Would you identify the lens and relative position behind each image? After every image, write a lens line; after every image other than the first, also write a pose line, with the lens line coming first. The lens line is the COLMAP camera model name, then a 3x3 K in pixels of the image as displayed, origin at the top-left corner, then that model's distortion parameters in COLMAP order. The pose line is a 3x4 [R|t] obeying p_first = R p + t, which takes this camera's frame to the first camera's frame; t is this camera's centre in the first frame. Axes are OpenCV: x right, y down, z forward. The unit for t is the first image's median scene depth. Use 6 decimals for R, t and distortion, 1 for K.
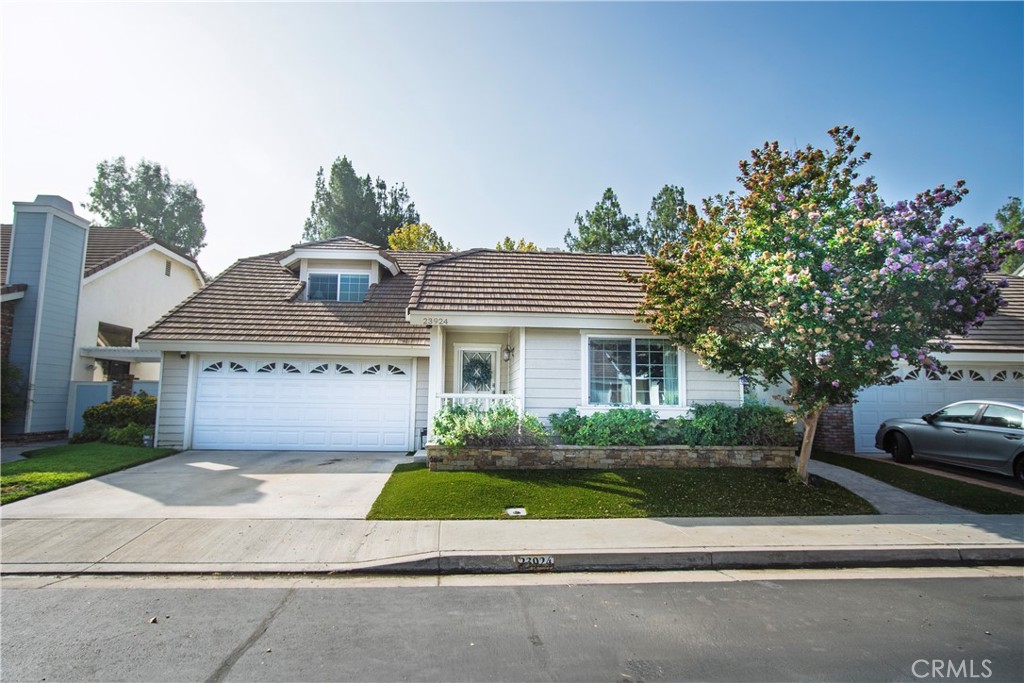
lens RADIAL K [[576.3, 0, 511.0], [0, 576.3, 342.2], [0, 0, 1]] dist [-0.015209, 0.000730]
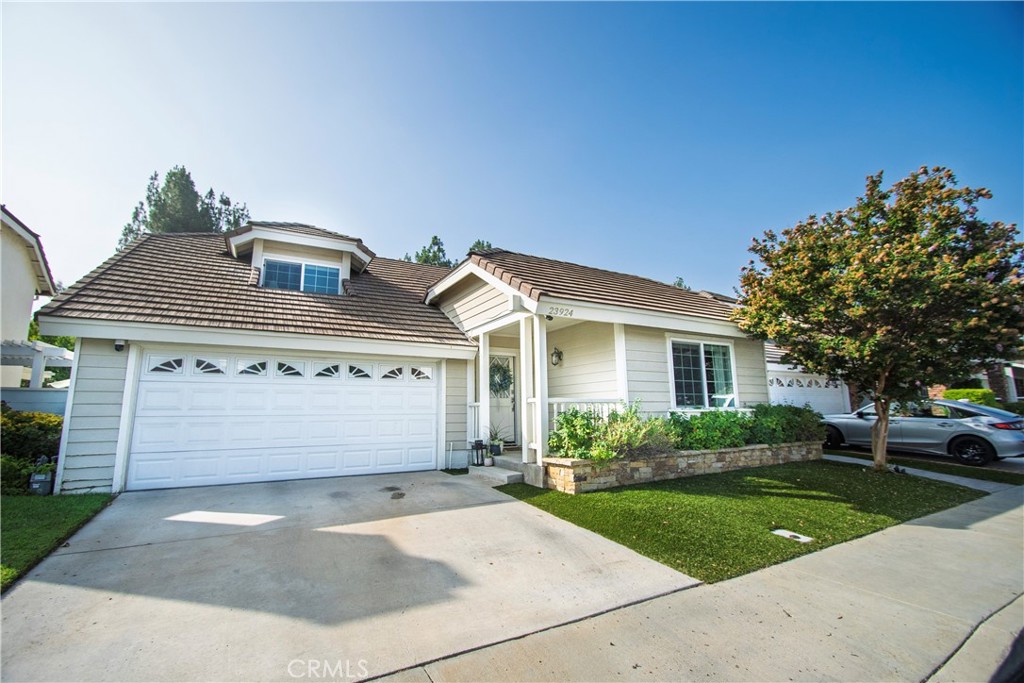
lens RADIAL K [[453.0, 0, 513.3], [0, 453.0, 339.9], [0, 0, 1]] dist [-0.012885, -0.000164]
pose [[0.907403, 0.043880, 0.417964, -0.370930], [-0.020652, 0.997988, -0.059939, 0.036554], [-0.419753, 0.045757, 0.906484, 0.338333]]
